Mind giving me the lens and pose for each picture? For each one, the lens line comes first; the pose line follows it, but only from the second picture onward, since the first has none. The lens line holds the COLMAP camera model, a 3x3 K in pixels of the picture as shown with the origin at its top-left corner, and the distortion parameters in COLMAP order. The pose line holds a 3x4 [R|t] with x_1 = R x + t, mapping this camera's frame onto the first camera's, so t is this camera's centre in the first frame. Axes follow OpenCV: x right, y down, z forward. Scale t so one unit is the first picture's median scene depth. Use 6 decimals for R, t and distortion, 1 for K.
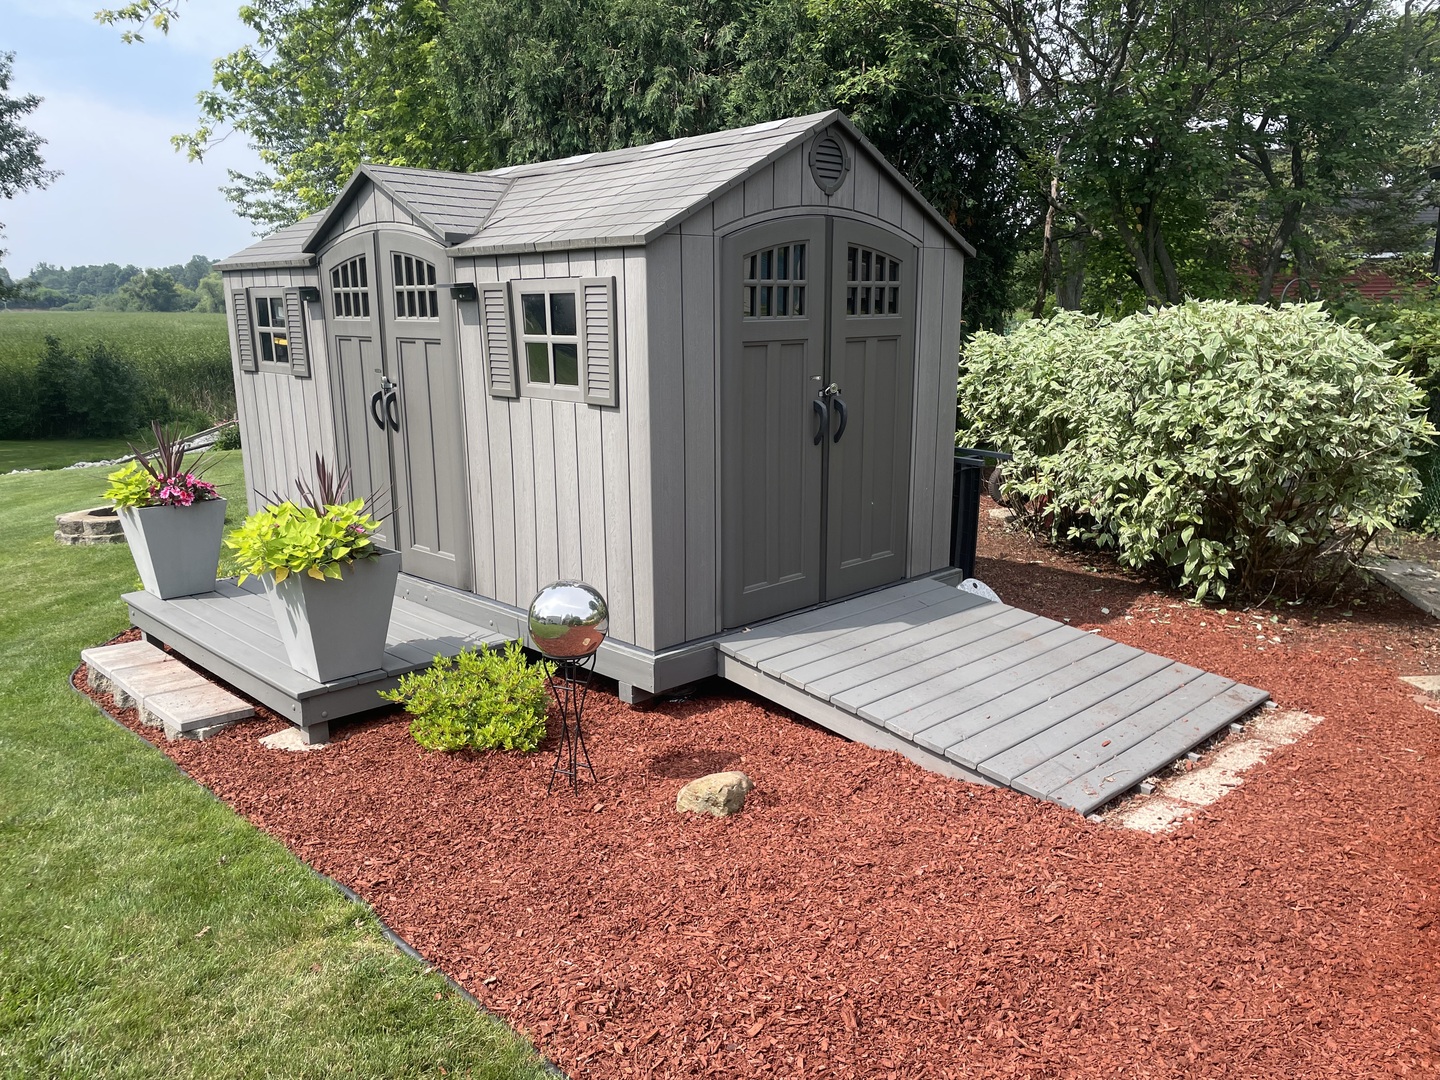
lens RADIAL K [[1057.7, 0, 711.1], [0, 1057.7, 542.5], [0, 0, 1]] dist [-0.013496, 0.002777]
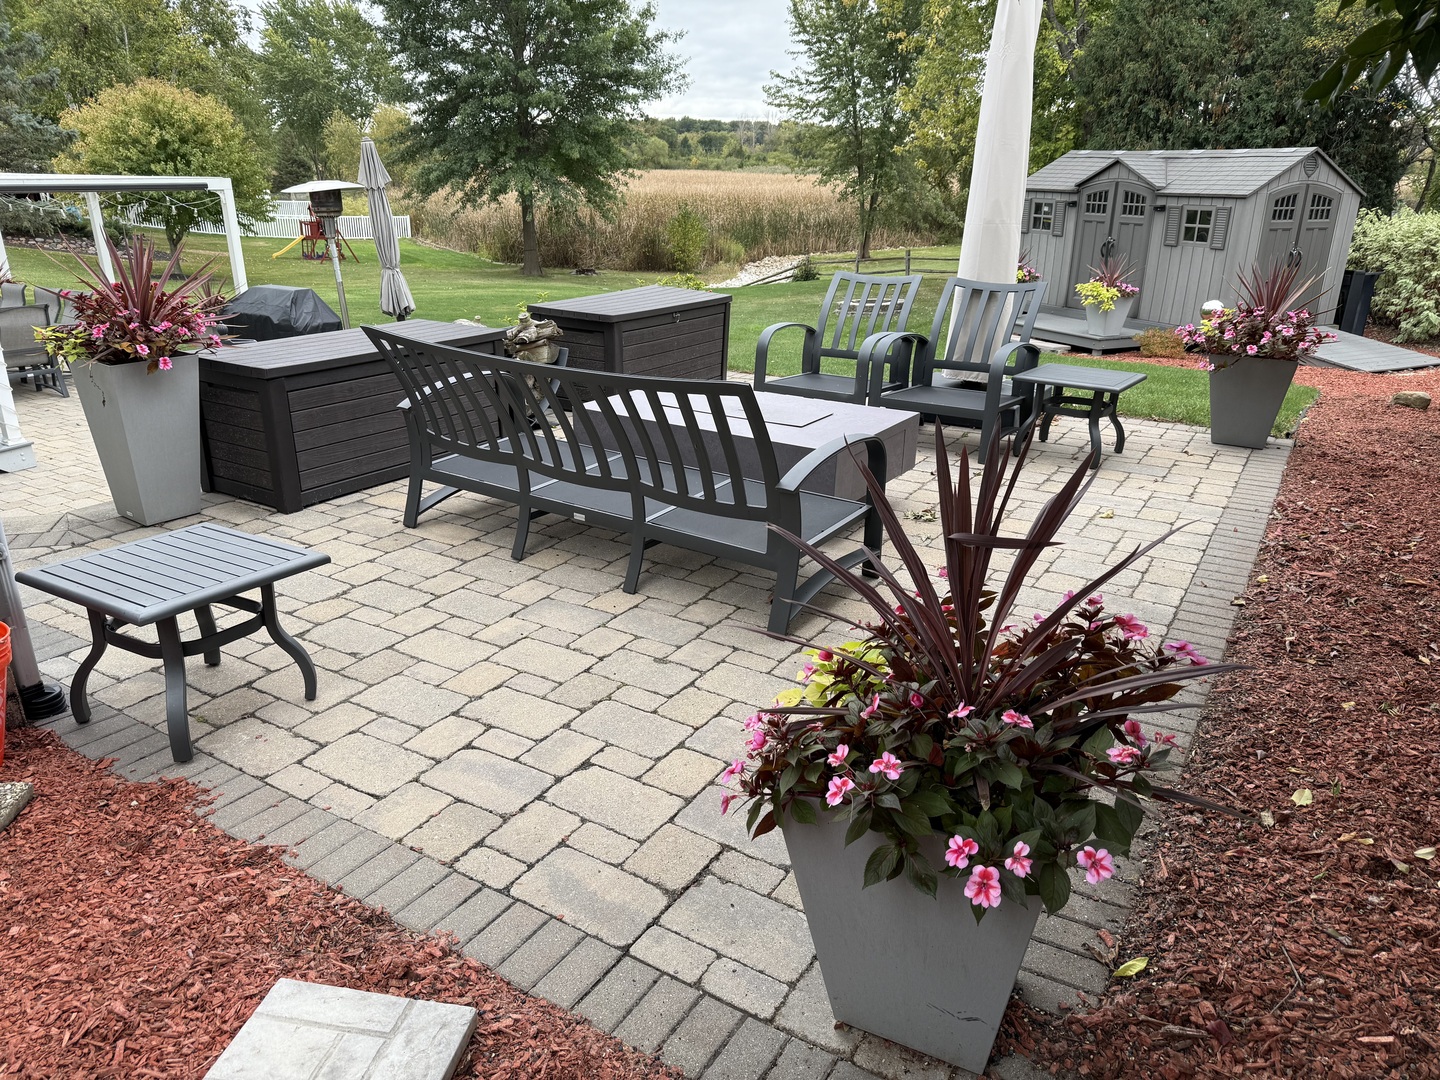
lens RADIAL K [[998.1, 0, 709.6], [0, 998.1, 560.7], [0, 0, 1]] dist [0.010039, -0.013740]
pose [[0.943814, 0.125987, -0.305519, -0.440501], [-0.076542, 0.982679, 0.168772, 0.345852], [0.321490, -0.135904, 0.937109, -2.098454]]
